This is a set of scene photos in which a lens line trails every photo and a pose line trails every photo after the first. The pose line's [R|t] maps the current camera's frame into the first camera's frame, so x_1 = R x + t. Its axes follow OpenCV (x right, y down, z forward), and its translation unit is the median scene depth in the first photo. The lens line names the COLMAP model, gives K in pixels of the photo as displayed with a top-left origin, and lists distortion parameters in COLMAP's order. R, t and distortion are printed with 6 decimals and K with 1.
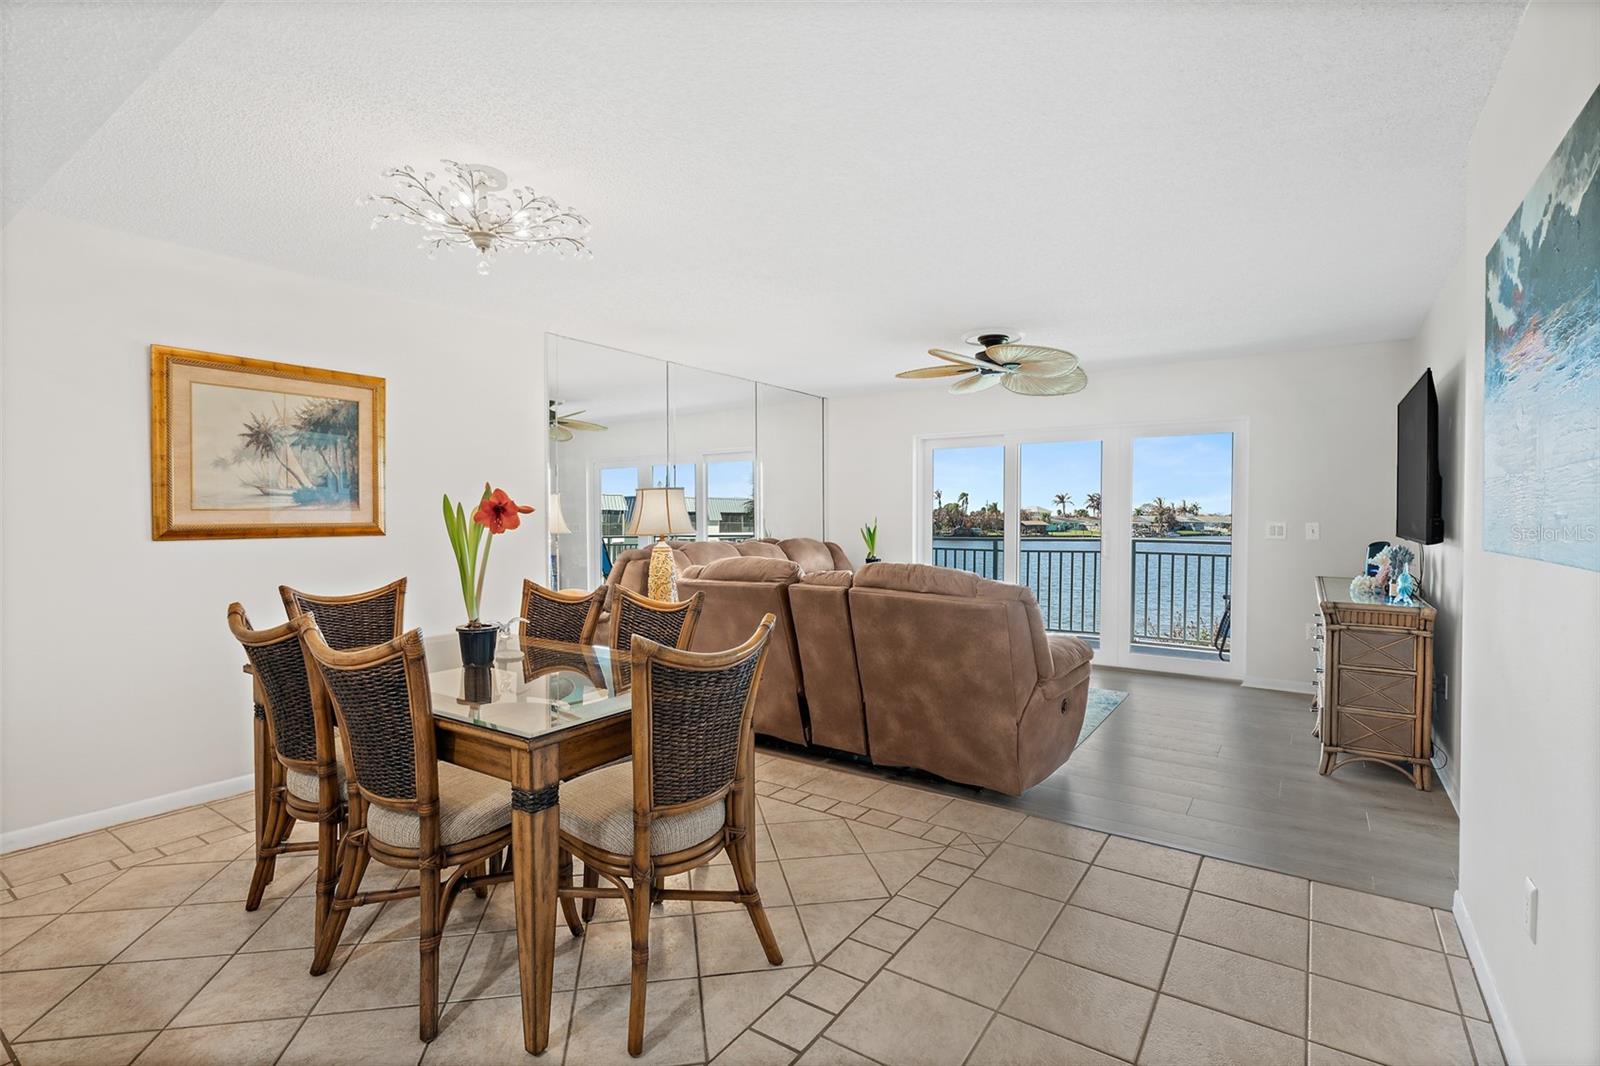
lens RADIAL K [[747.7, 0, 798.5], [0, 747.7, 528.7], [0, 0, 1]] dist [-0.013286, 0.000241]
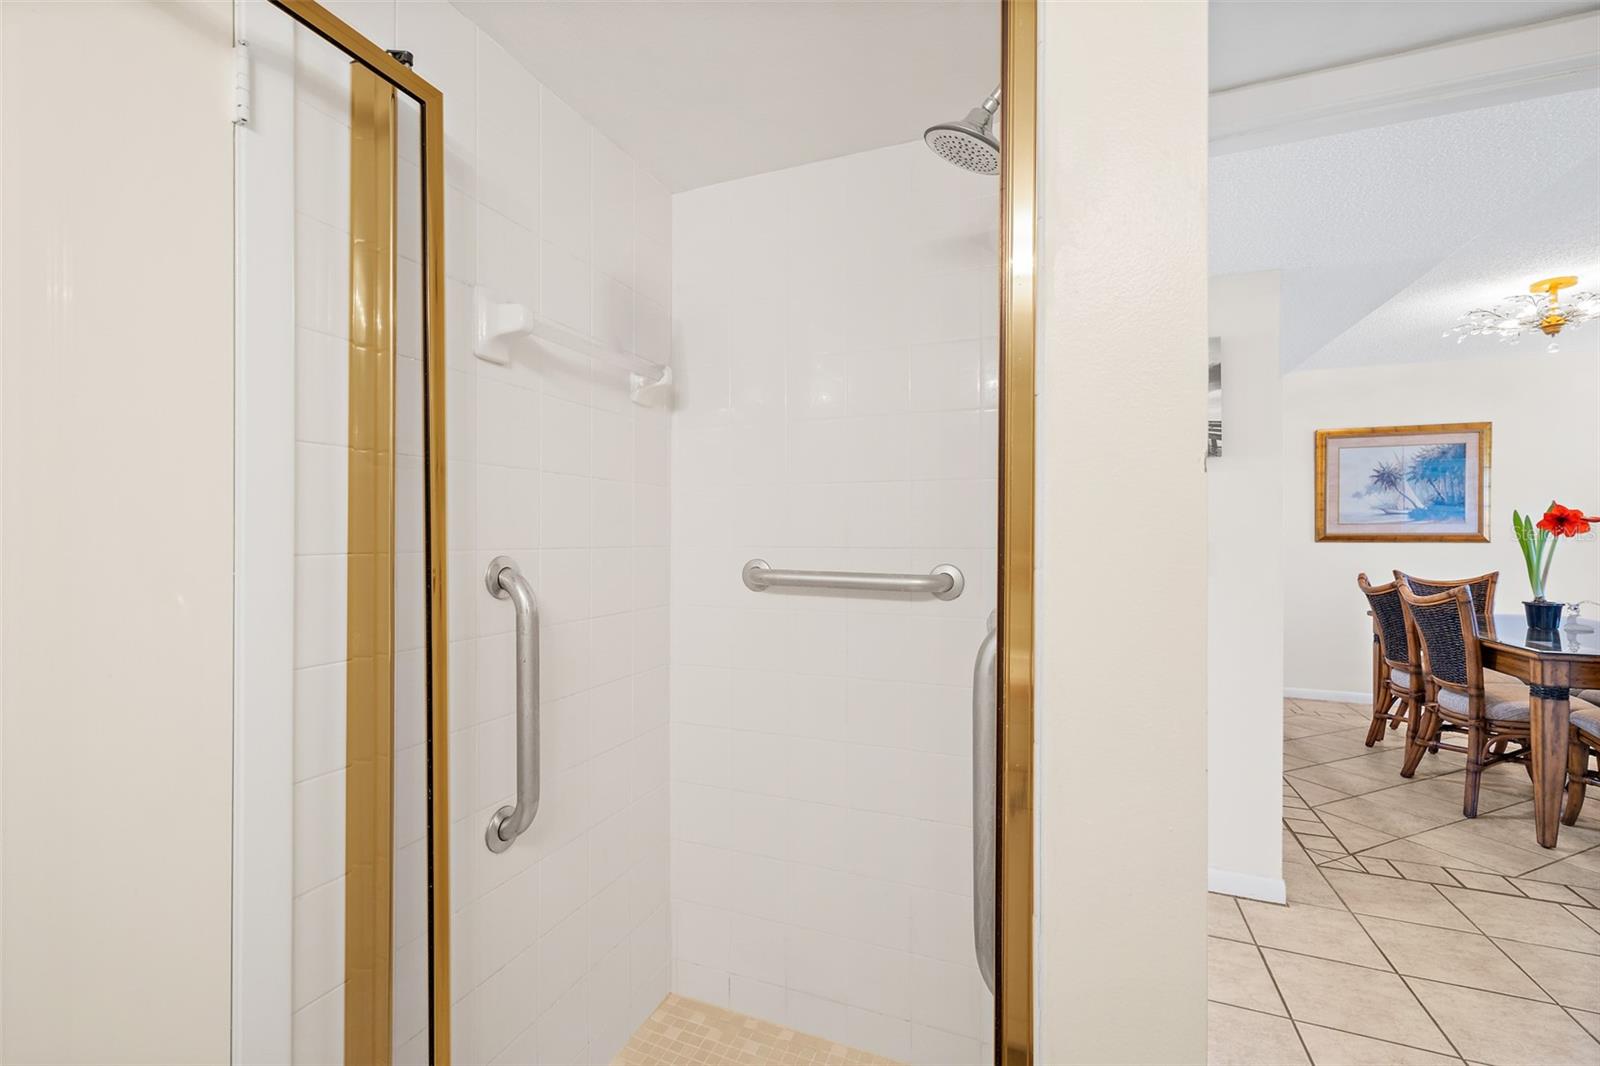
lens RADIAL K [[678.0, 0, 786.0], [0, 678.0, 538.2], [0, 0, 1]] dist [0.001914, 0.001482]
pose [[0.202861, 0.004230, -0.979198, 0.589616], [-0.016426, 0.999865, 0.000917, 0.034090], [0.979070, 0.015899, 0.202903, -0.729699]]
